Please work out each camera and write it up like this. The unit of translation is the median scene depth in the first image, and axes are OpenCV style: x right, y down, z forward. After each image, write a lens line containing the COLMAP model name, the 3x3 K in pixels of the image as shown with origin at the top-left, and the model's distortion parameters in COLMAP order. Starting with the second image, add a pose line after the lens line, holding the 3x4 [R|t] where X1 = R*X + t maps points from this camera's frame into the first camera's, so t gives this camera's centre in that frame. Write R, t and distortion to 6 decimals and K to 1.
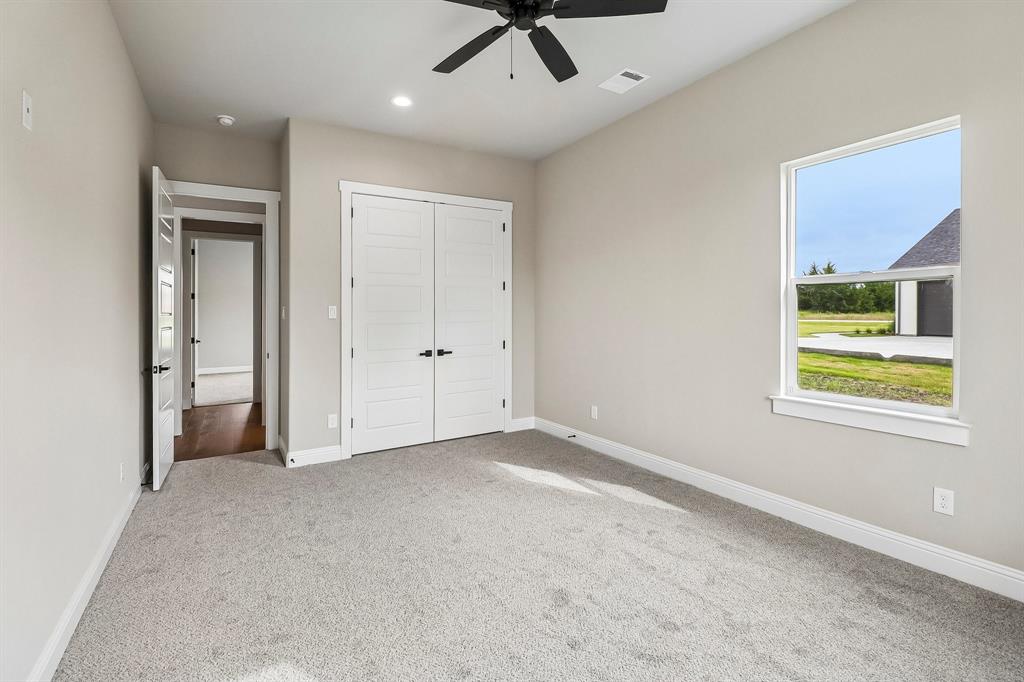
lens RADIAL K [[486.6, 0, 510.6], [0, 486.6, 317.6], [0, 0, 1]] dist [-0.017392, -0.000467]
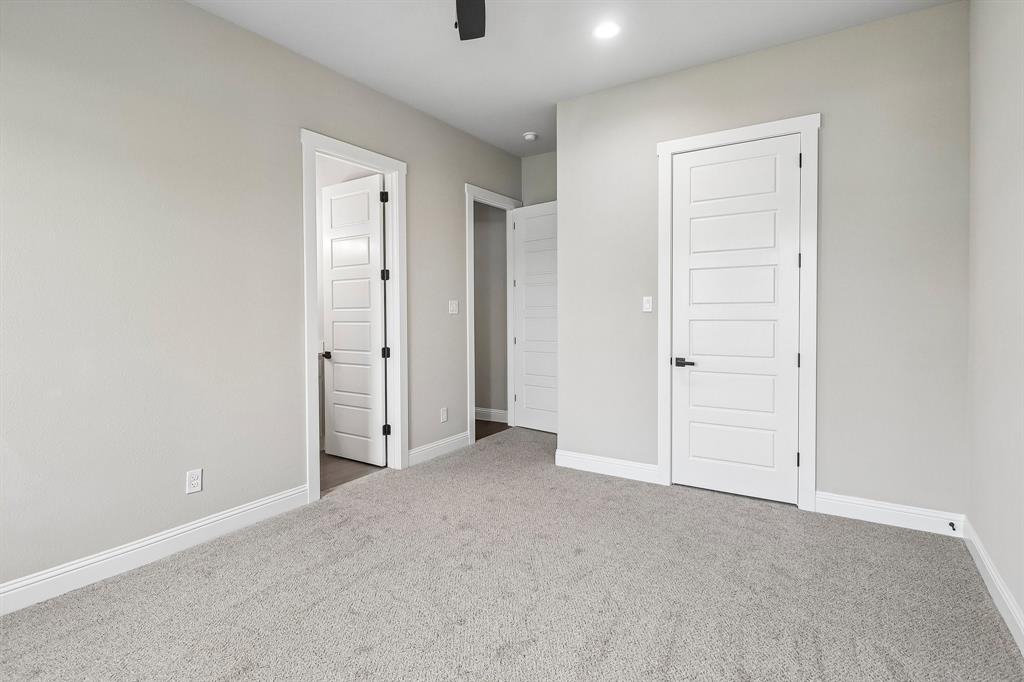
lens RADIAL K [[522.2, 0, 511.1], [0, 522.2, 314.7], [0, 0, 1]] dist [0.000985, 0.000086]
pose [[0.463129, 0.017221, -0.886123, 0.840446], [0.003486, 0.999768, 0.021251, -0.030605], [0.886284, -0.012931, 0.462962, 0.853124]]
